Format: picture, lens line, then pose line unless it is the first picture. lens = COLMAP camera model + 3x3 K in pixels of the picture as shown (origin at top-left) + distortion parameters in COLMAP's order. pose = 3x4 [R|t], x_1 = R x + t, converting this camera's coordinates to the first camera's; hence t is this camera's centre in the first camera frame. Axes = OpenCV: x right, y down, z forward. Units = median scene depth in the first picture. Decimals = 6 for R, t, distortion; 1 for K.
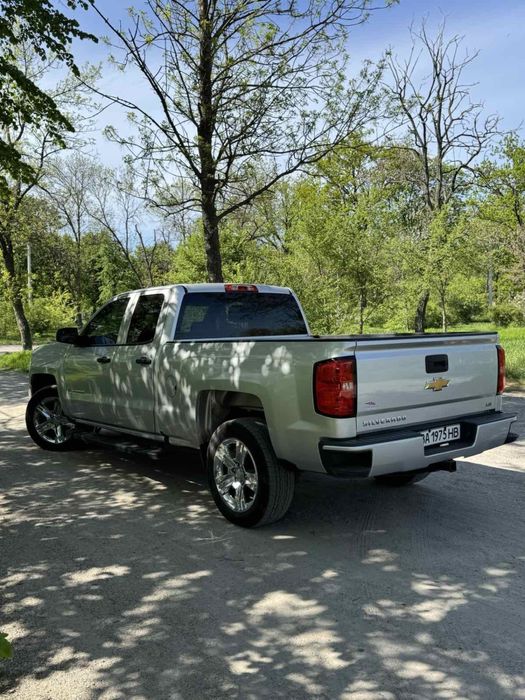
lens RADIAL K [[629.0, 0, 262.5], [0, 629.0, 350.0], [0, 0, 1]] dist [0.154422, -0.287857]
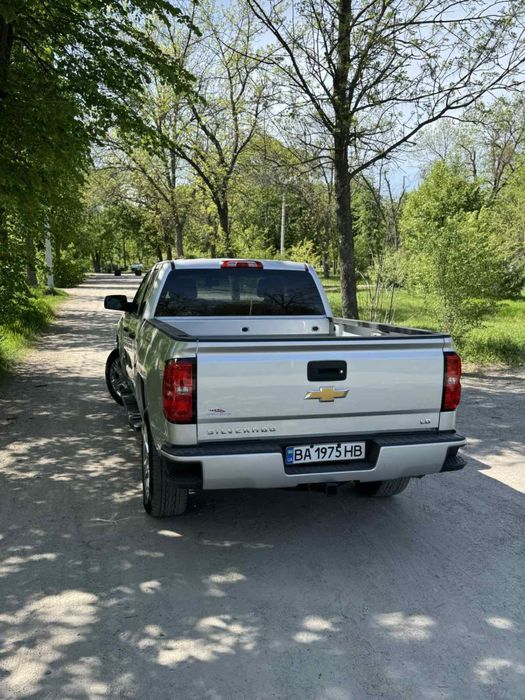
lens RADIAL K [[629.0, 0, 262.5], [0, 629.0, 350.0], [0, 0, 1]] dist [0.154422, -0.287857]
pose [[0.918568, 0.079898, -0.387104, 0.526650], [-0.048694, 0.994771, 0.089773, -0.079489], [0.392253, -0.063613, 0.917655, 0.184469]]
